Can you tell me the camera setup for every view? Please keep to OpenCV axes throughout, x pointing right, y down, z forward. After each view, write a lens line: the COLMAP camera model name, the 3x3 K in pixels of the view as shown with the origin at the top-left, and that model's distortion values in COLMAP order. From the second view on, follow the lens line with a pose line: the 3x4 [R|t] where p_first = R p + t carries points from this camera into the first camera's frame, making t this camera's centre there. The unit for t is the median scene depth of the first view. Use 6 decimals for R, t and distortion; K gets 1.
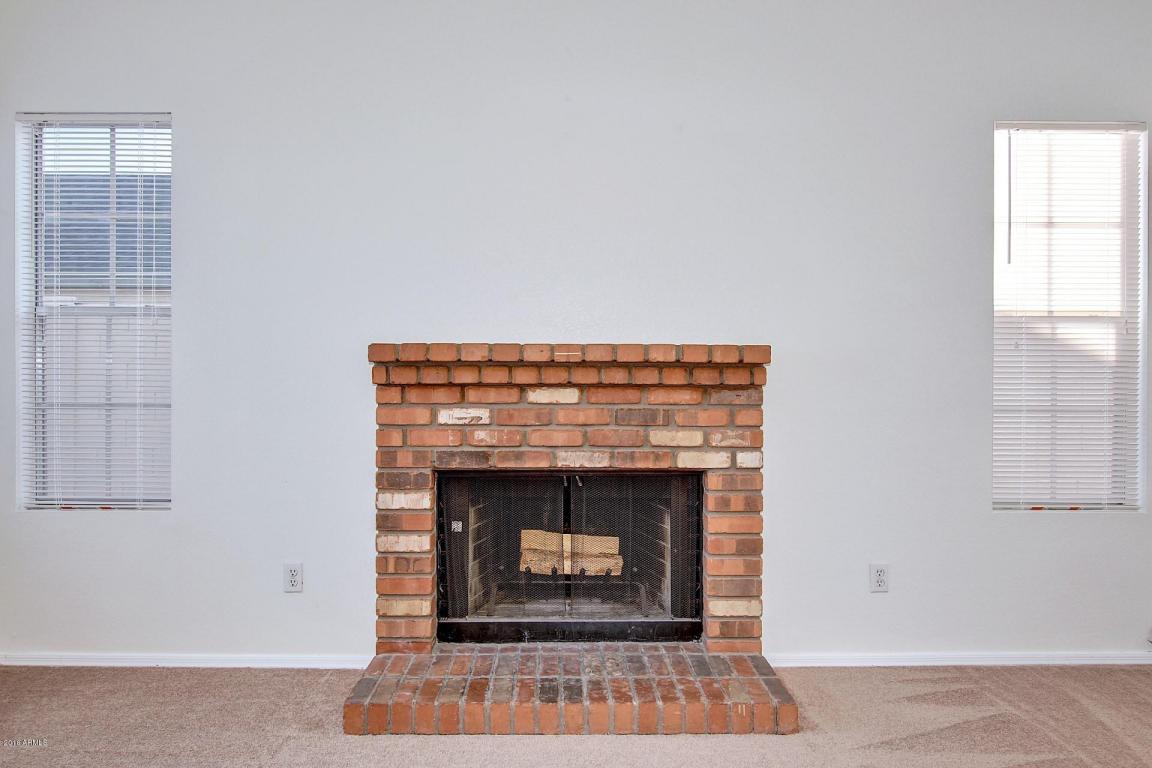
lens RADIAL K [[736.7, 0, 579.8], [0, 736.7, 388.3], [0, 0, 1]] dist [-0.018304, 0.002776]
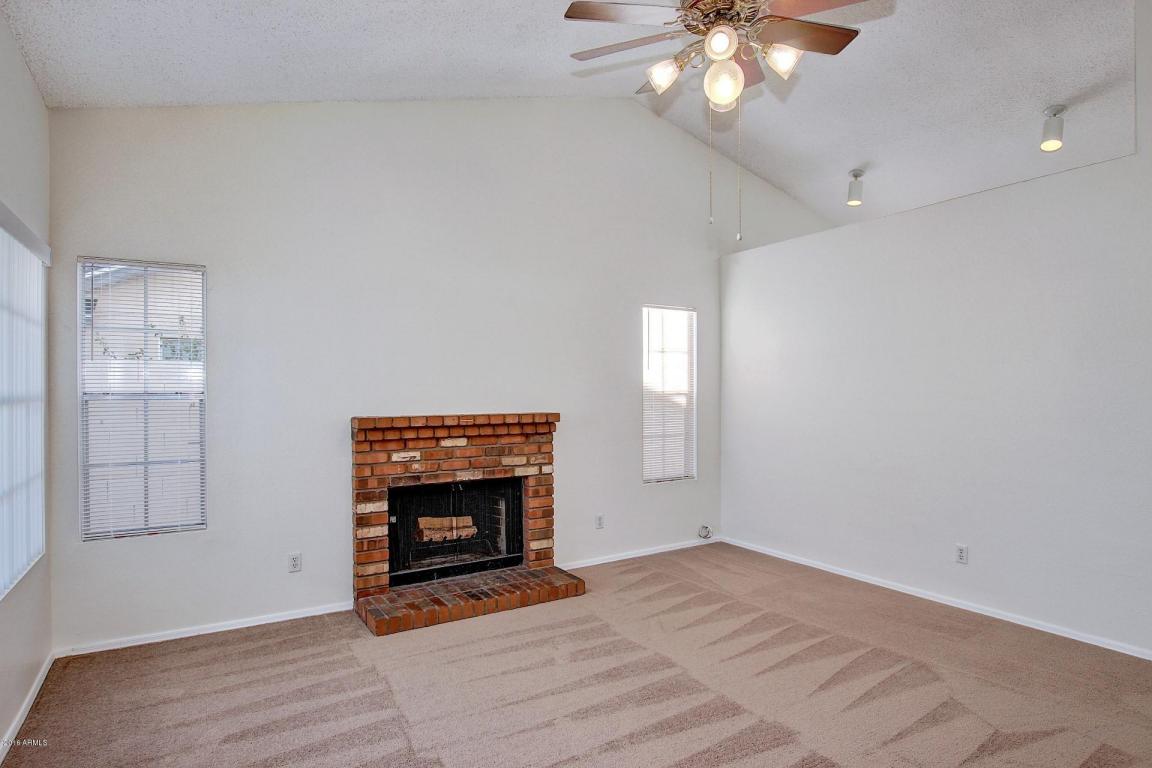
lens RADIAL K [[609.7, 0, 576.0], [0, 609.7, 384.0], [0, 0, 1]] dist [-0.023362, 0.000537]
pose [[0.860491, -0.001400, 0.509463, -0.551394], [0.007920, 0.999912, -0.010630, -0.117971], [-0.509404, 0.013182, 0.860427, -0.474434]]
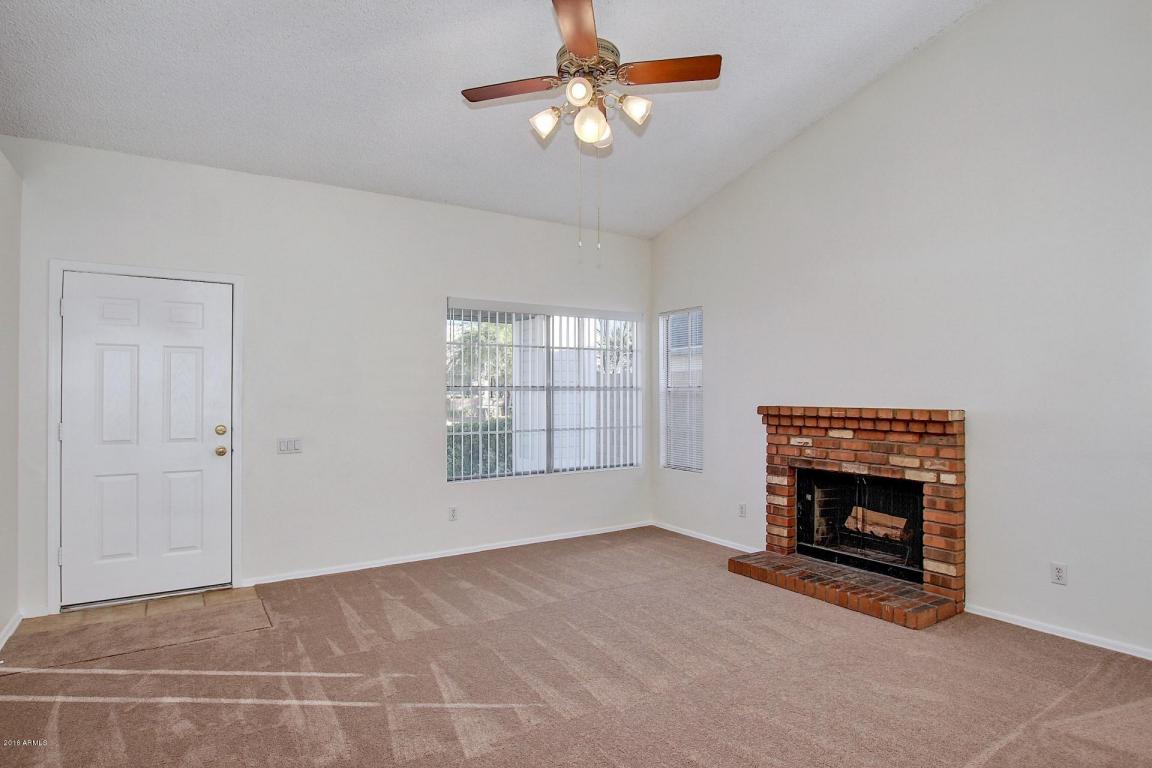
lens RADIAL K [[630.4, 0, 568.1], [0, 630.4, 380.4], [0, 0, 1]] dist [-0.020787, 0.000442]
pose [[0.524304, -0.019911, -0.851298, 0.981752], [0.000553, 0.999734, -0.023042, -0.091193], [0.851531, 0.011610, 0.524176, -0.455893]]
